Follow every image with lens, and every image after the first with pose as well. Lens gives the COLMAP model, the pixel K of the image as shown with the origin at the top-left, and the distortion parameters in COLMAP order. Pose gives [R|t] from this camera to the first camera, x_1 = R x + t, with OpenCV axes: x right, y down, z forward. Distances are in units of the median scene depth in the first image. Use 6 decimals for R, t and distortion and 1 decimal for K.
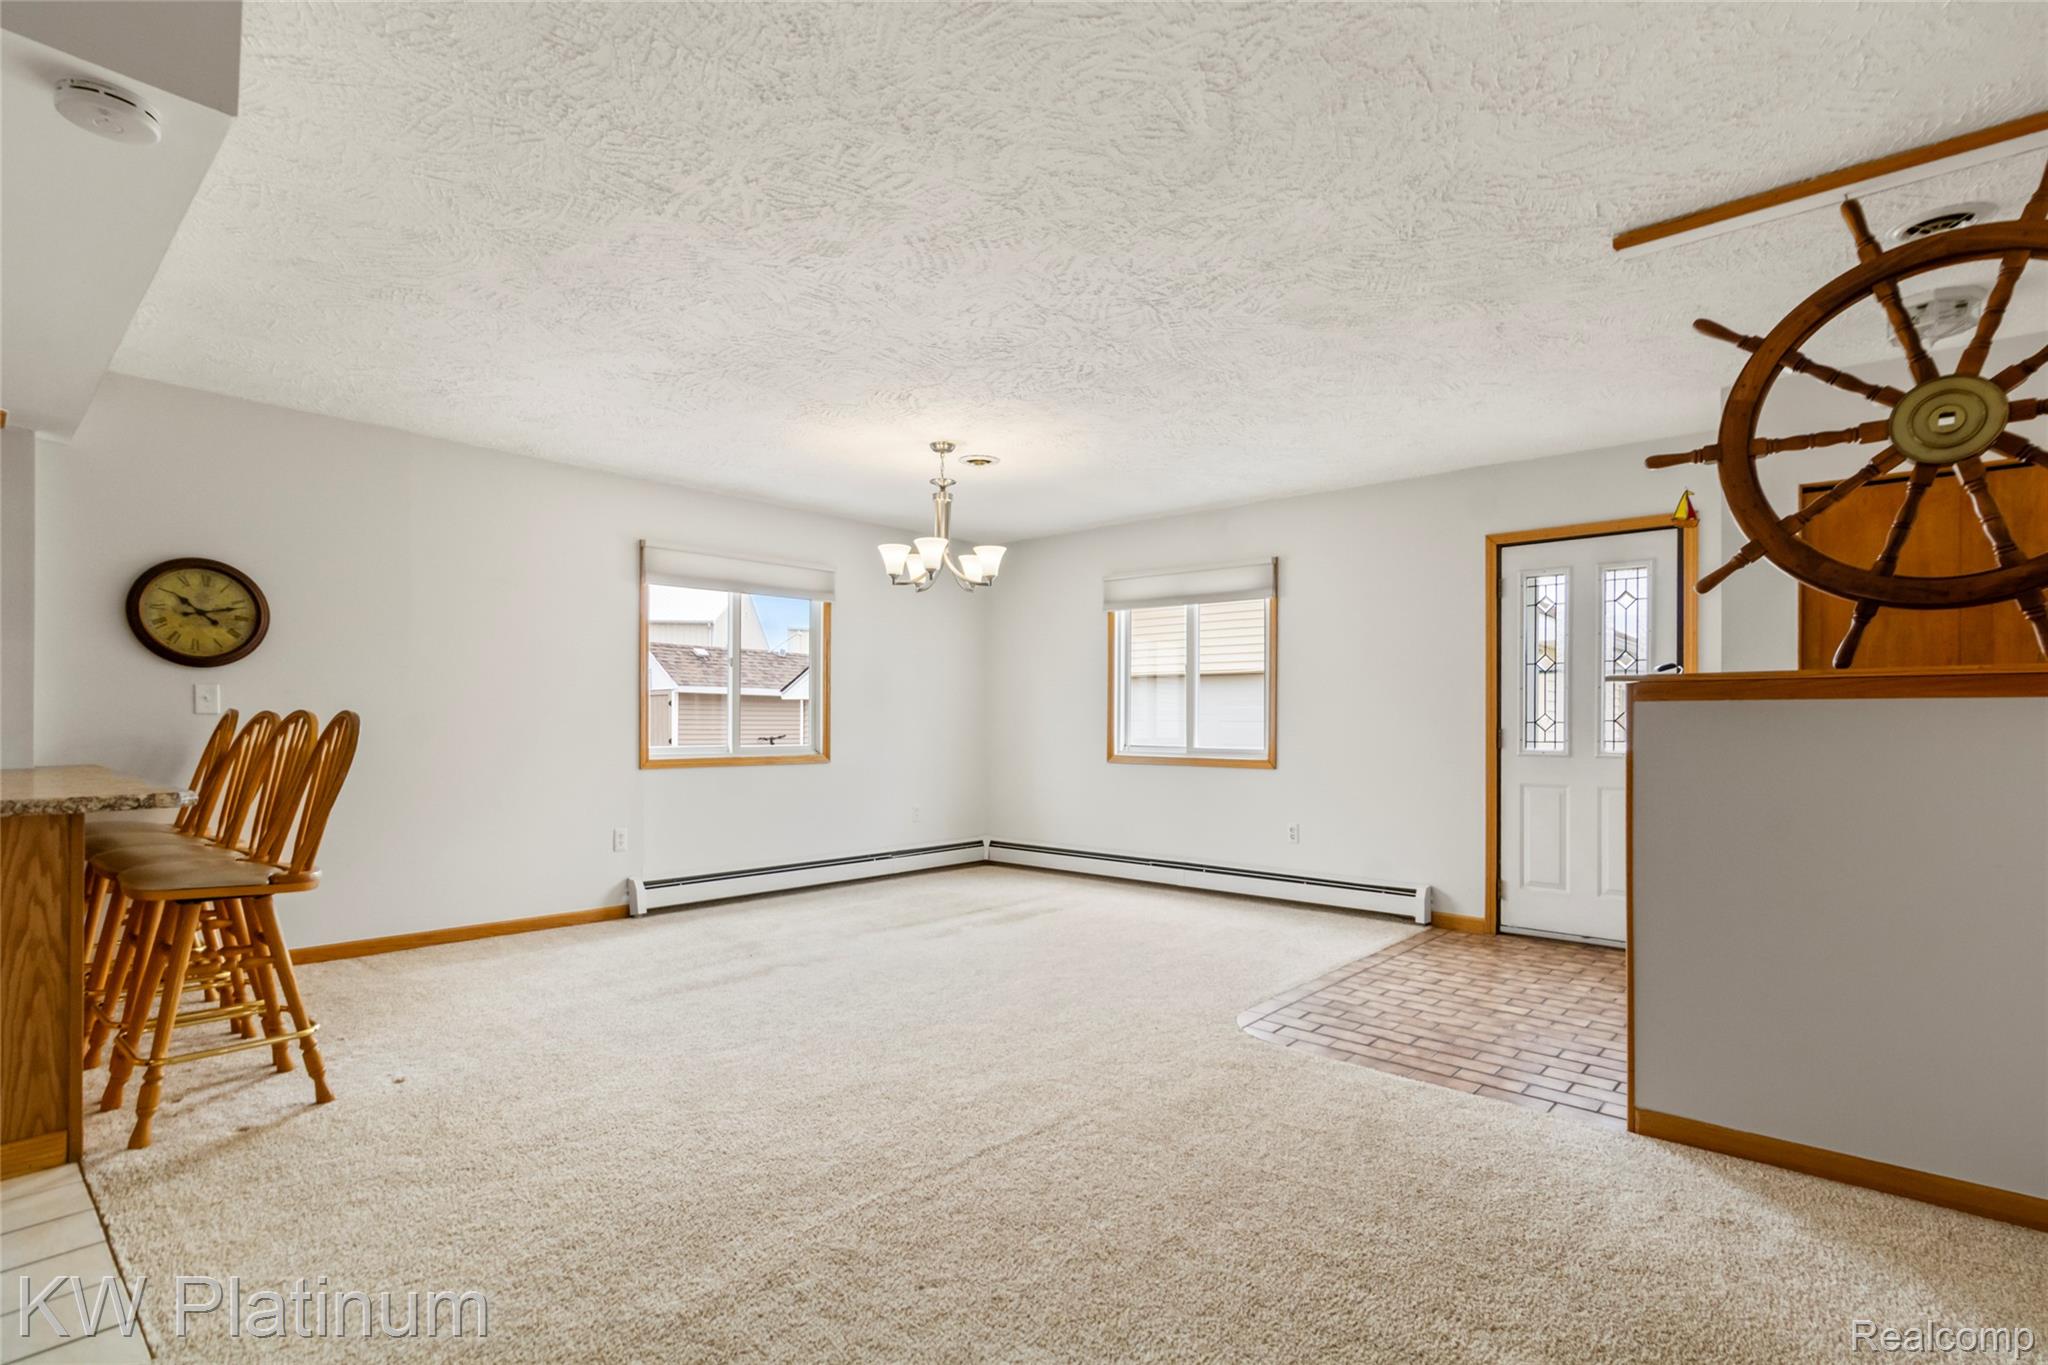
lens RADIAL K [[967.6, 0, 1054.0], [0, 967.6, 730.3], [0, 0, 1]] dist [0.009408, -0.000441]
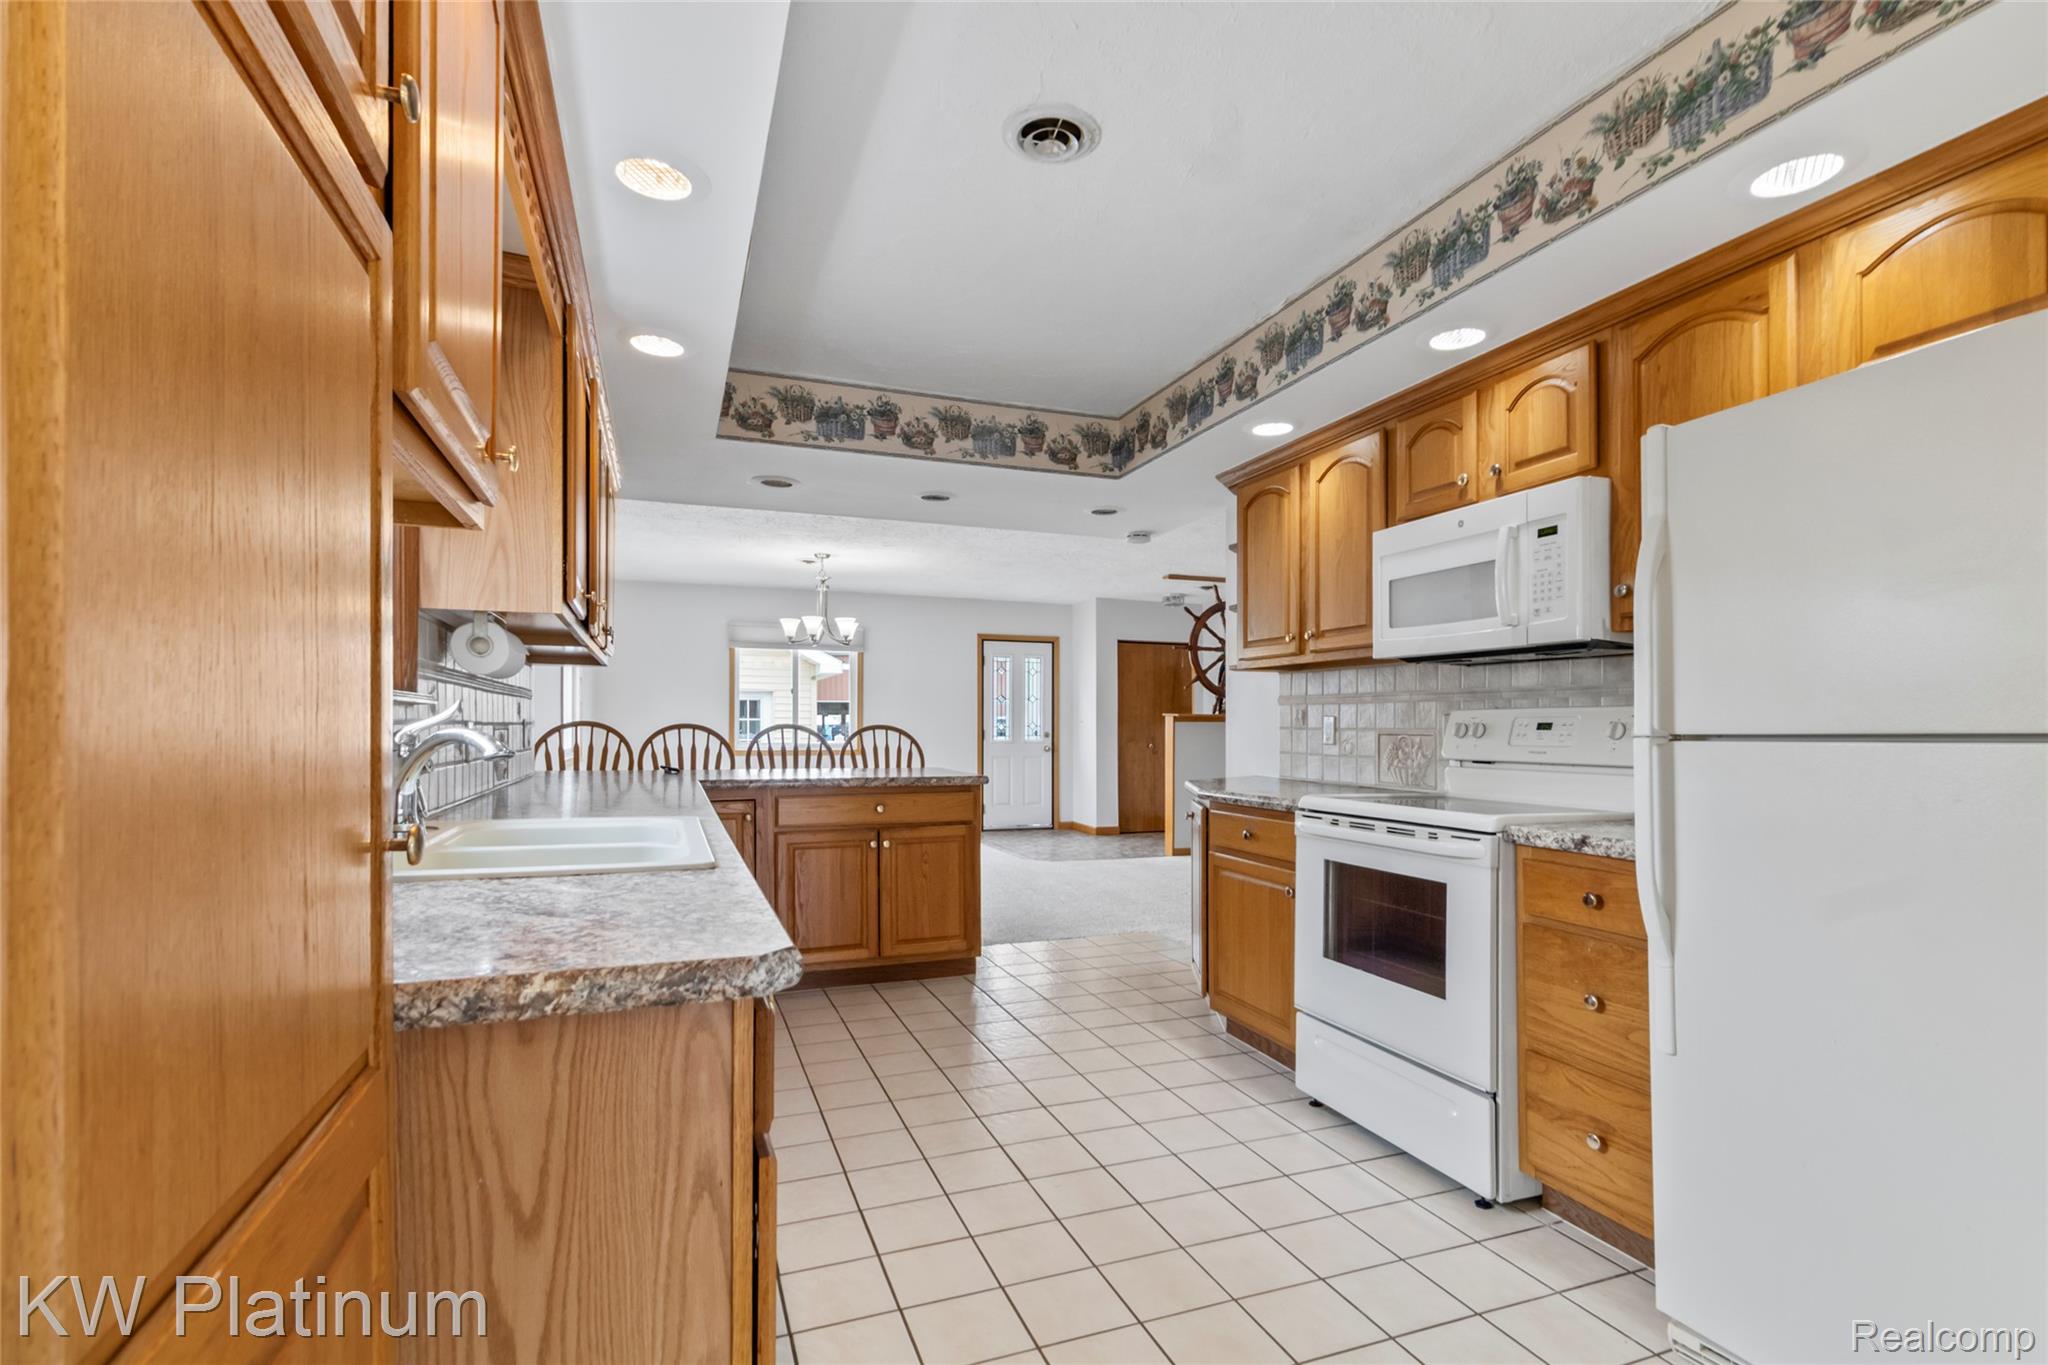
lens RADIAL K [[967.6, 0, 1046.0], [0, 967.6, 706.3], [0, 0, 1]] dist [0.009408, -0.000441]
pose [[0.458449, 0.009419, 0.888671, -1.590516], [0.007415, 0.999868, -0.014423, -0.024917], [-0.888690, 0.013202, 0.458319, -0.055156]]
